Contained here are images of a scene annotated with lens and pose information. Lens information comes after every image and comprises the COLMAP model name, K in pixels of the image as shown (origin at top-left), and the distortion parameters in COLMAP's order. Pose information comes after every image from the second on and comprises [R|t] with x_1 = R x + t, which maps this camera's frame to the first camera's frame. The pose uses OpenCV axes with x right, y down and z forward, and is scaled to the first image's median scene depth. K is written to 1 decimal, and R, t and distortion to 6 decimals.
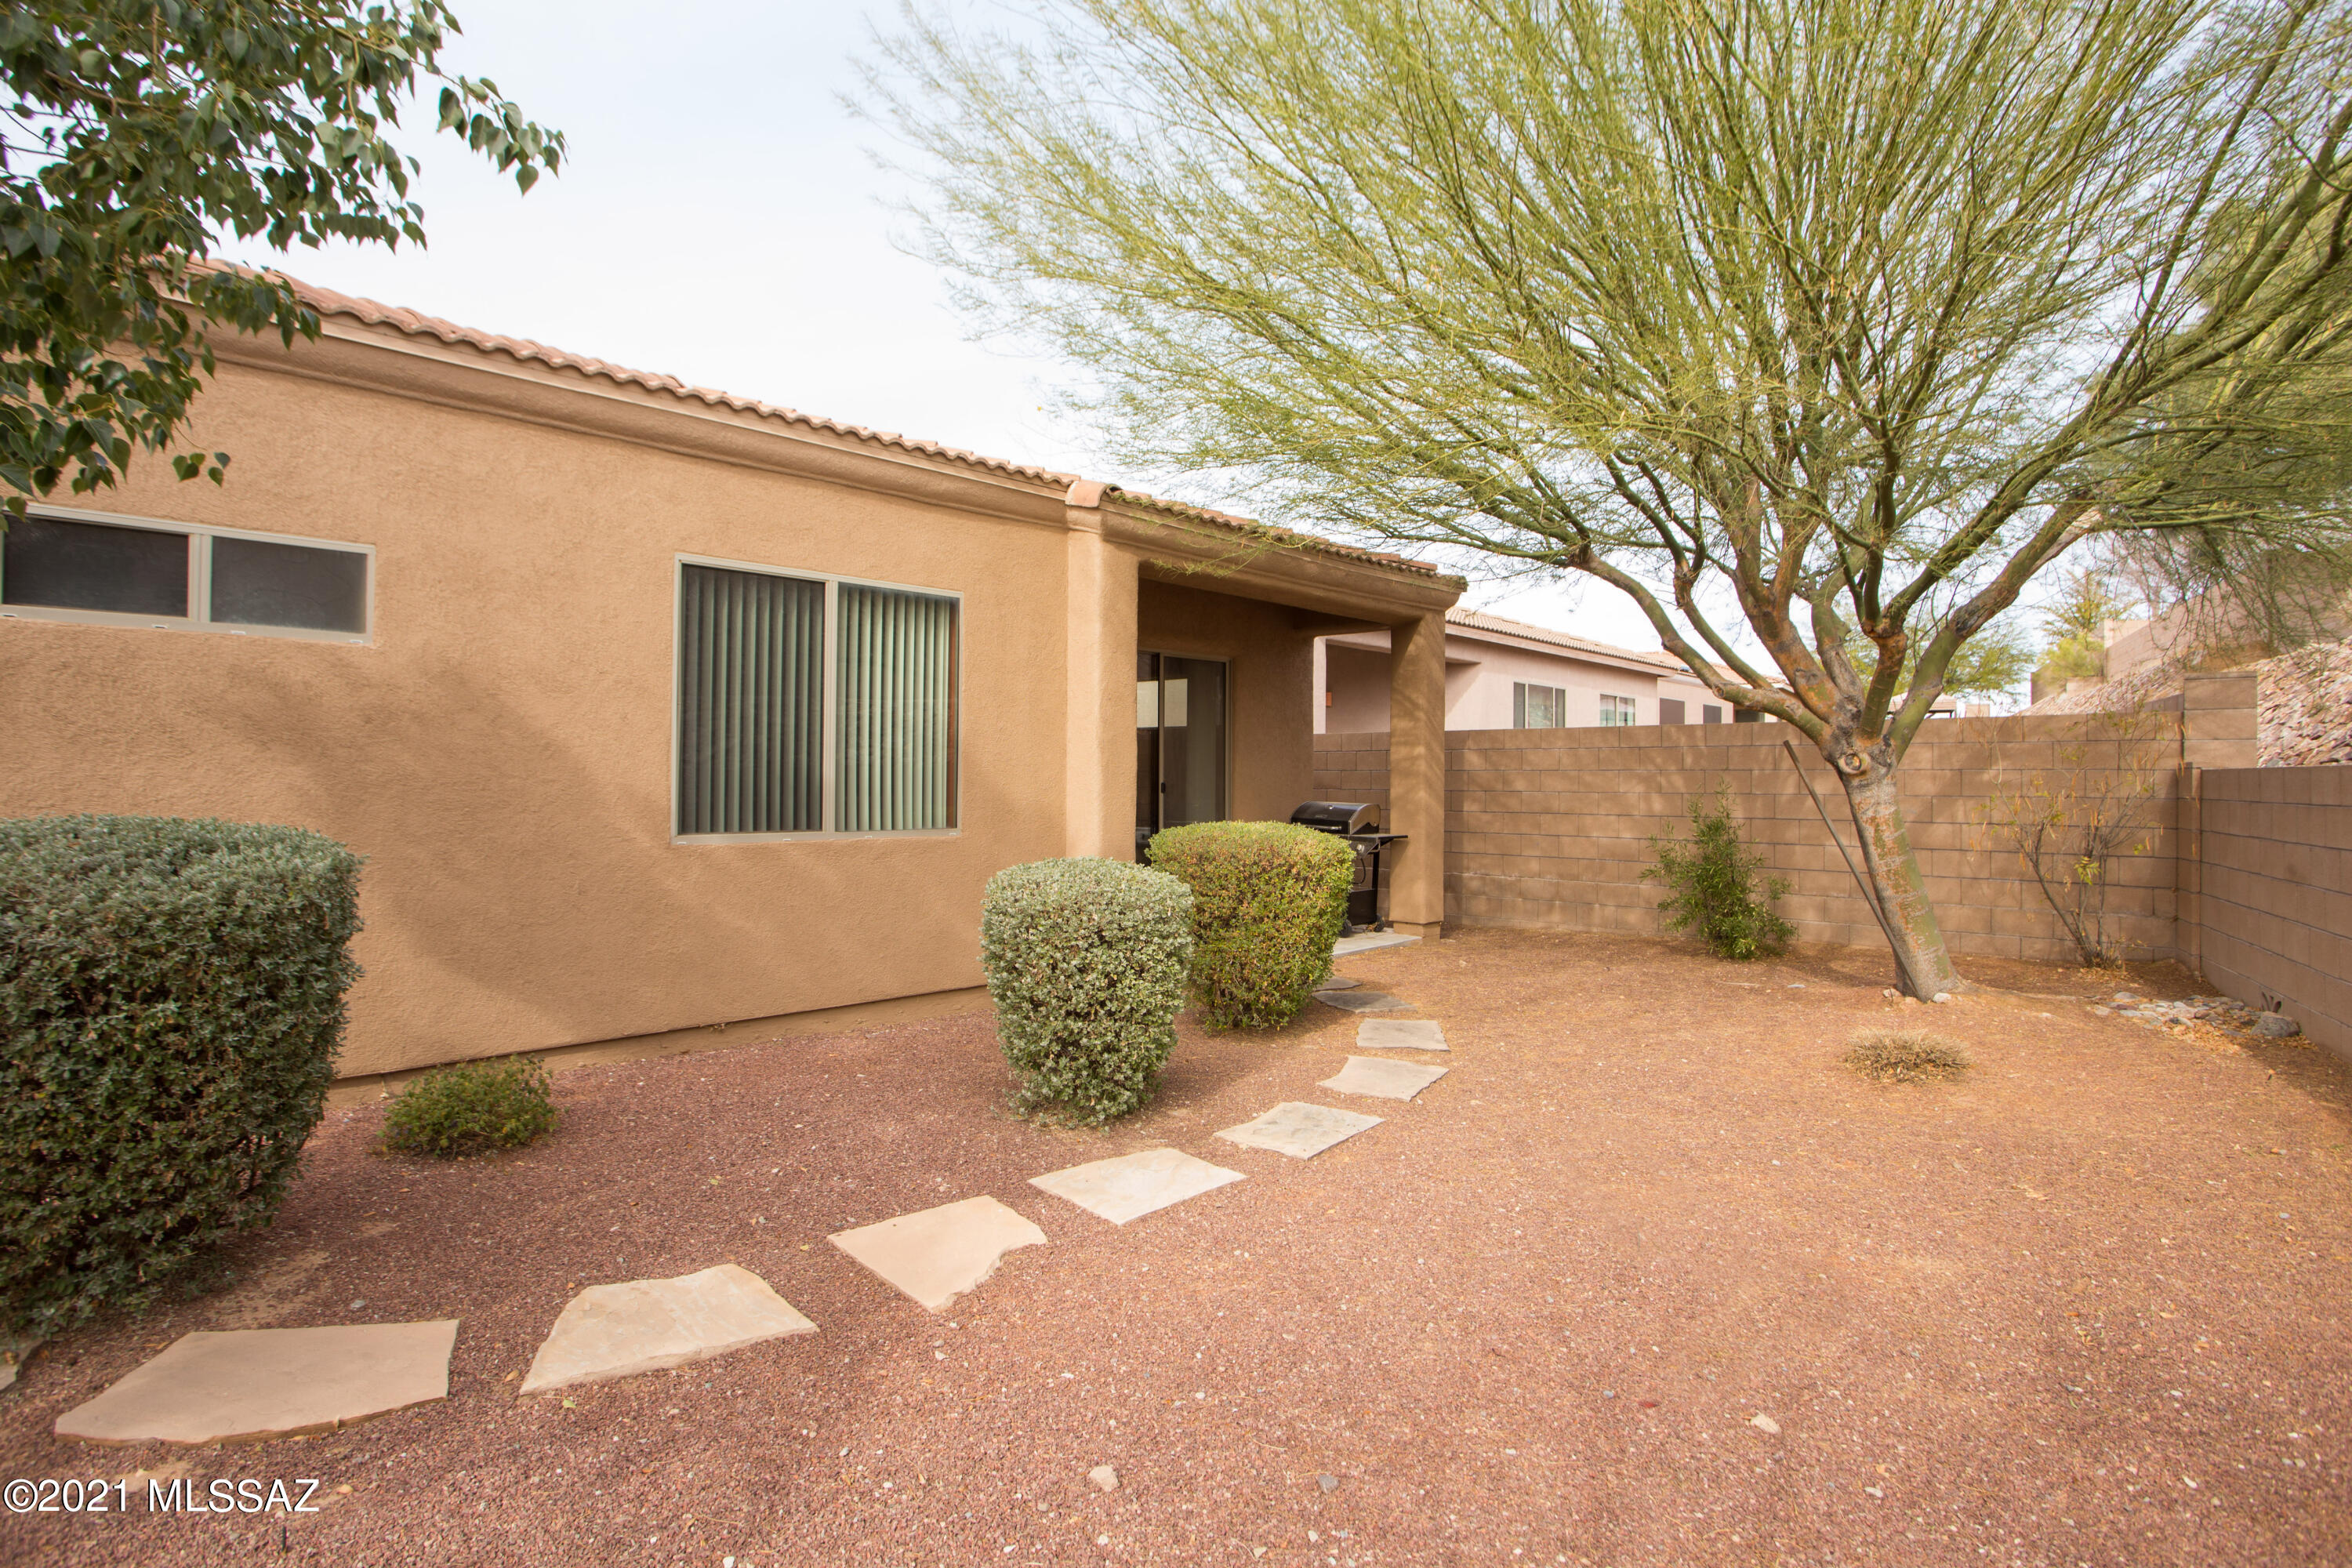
lens RADIAL K [[1029.5, 0, 1188.5], [0, 1029.5, 779.2], [0, 0, 1]] dist [-0.004889, -0.000253]
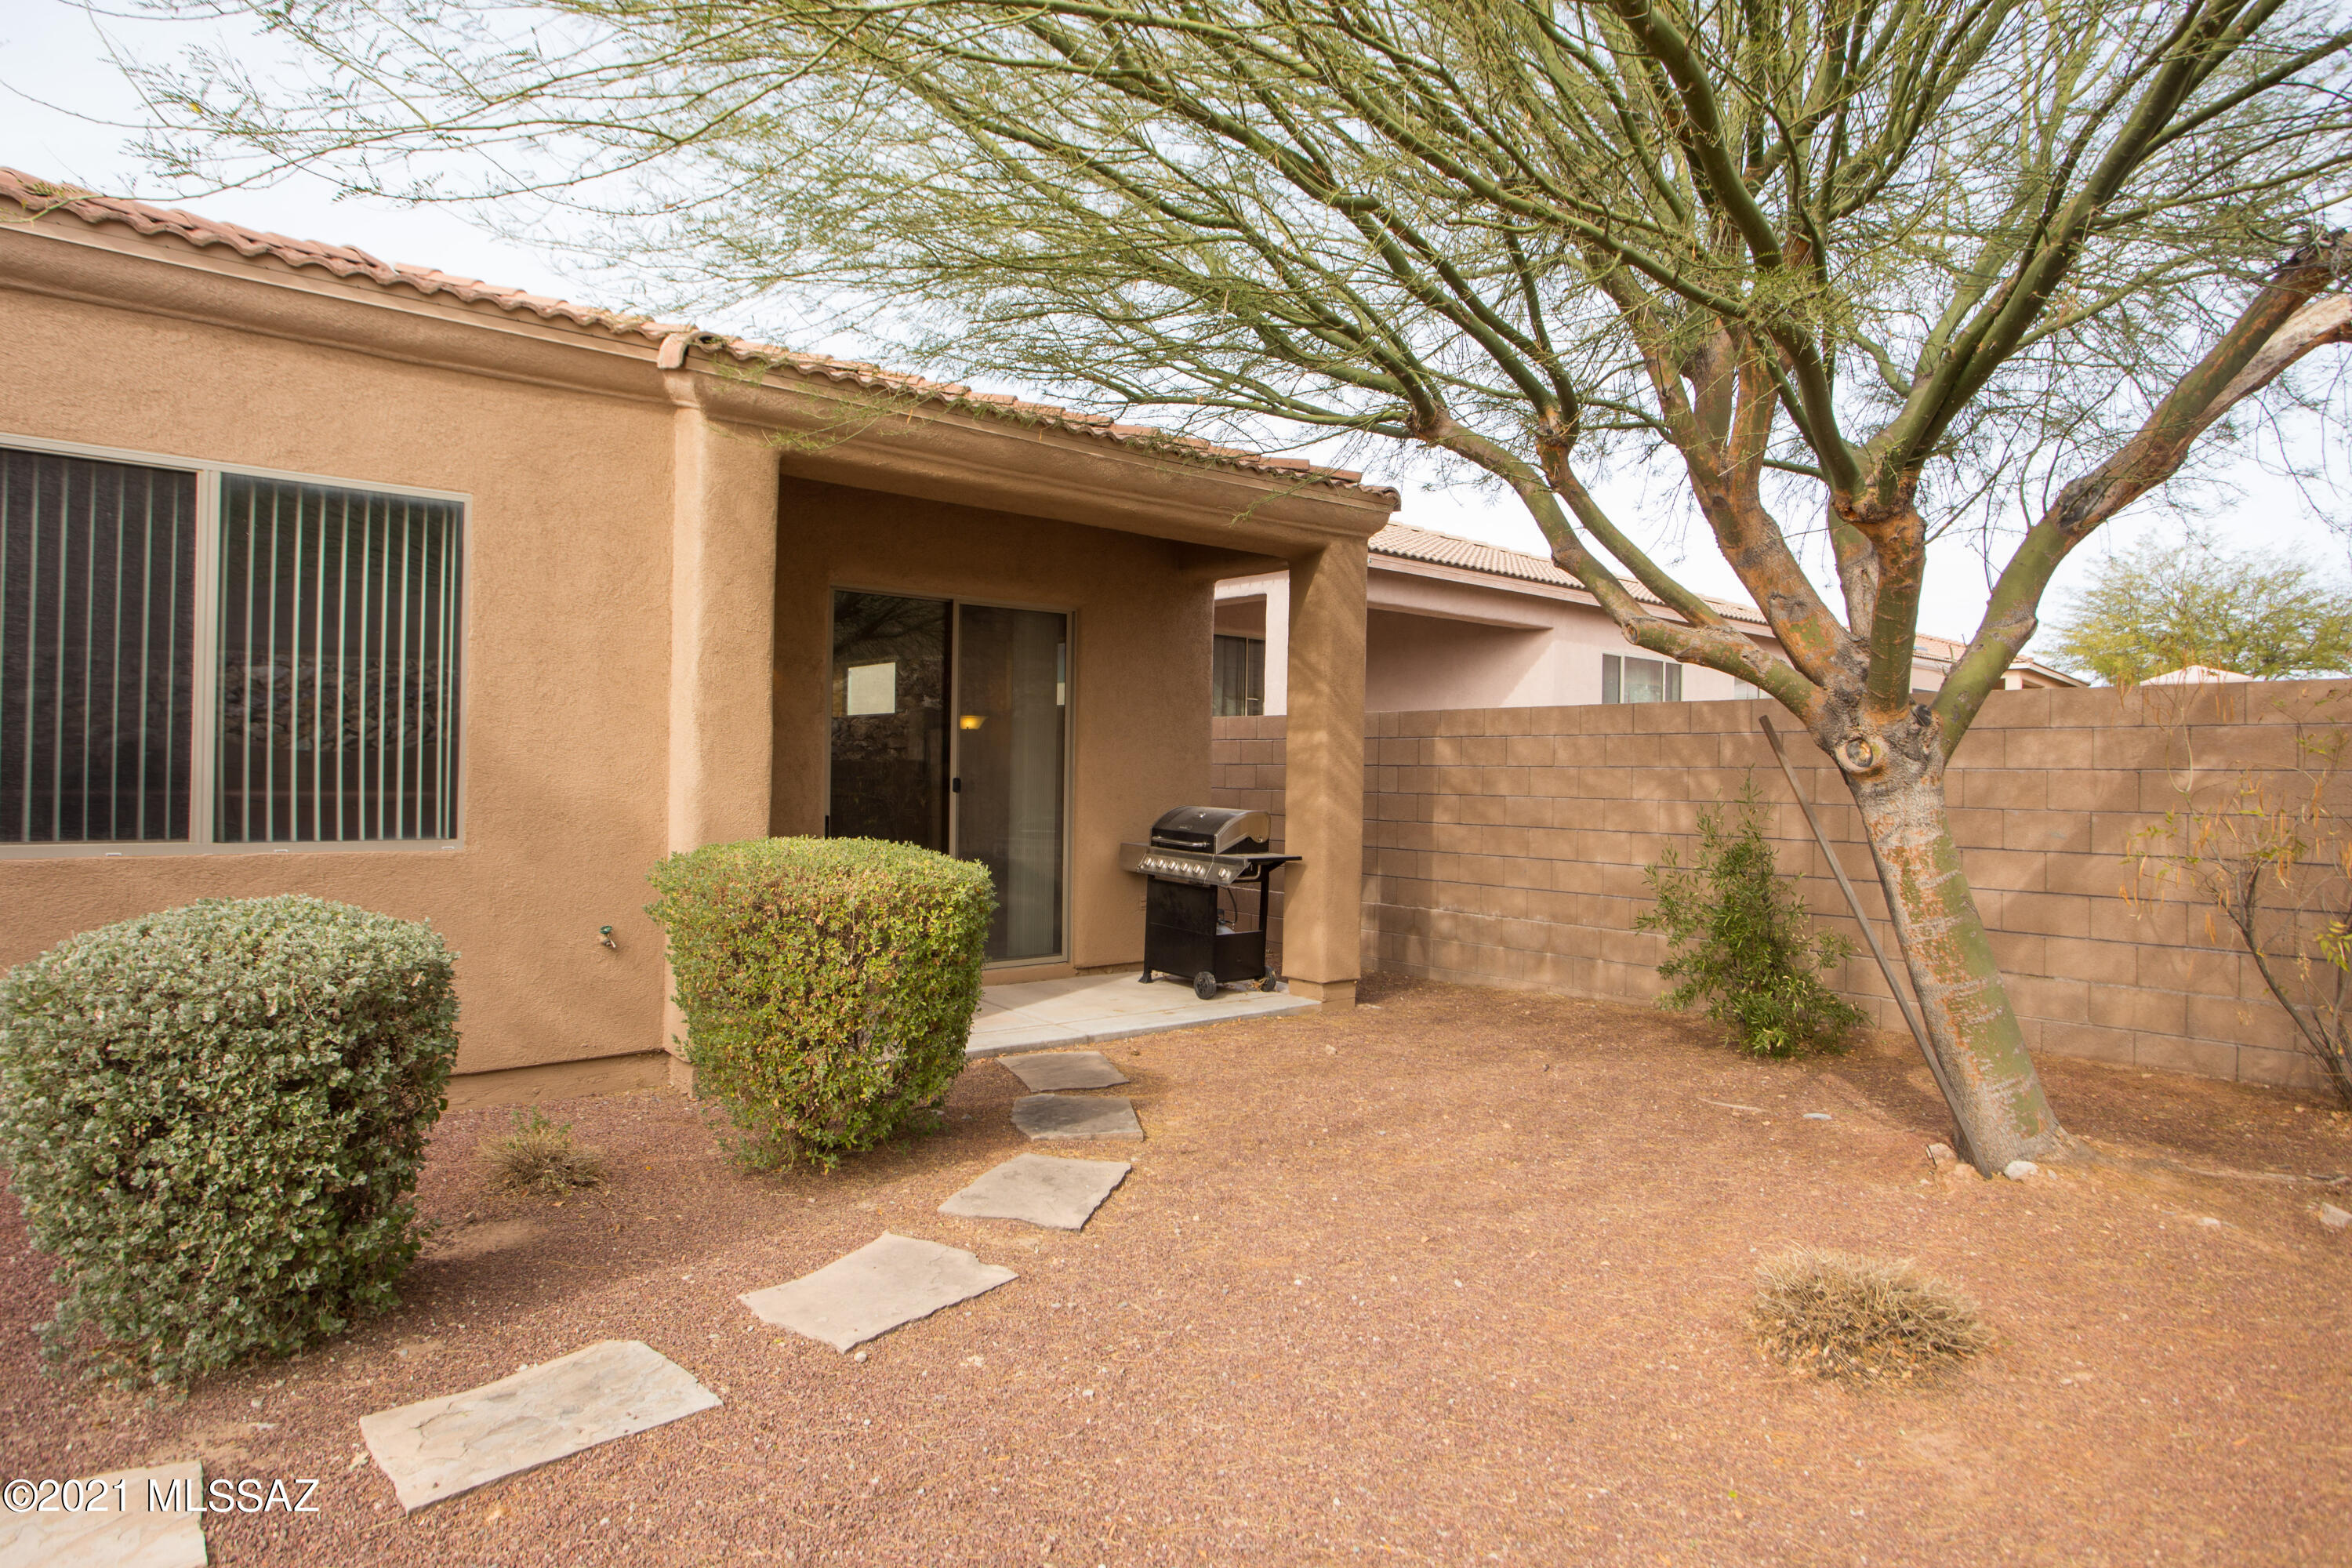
lens RADIAL K [[1154.6, 0, 1176.0], [0, 1154.6, 784.0], [0, 0, 1]] dist [-0.029613, 0.016495]
pose [[0.990477, 0.011770, -0.137174, 0.333184], [-0.010894, 0.999915, 0.007135, 0.000661], [0.137247, -0.005573, 0.990521, 0.293399]]
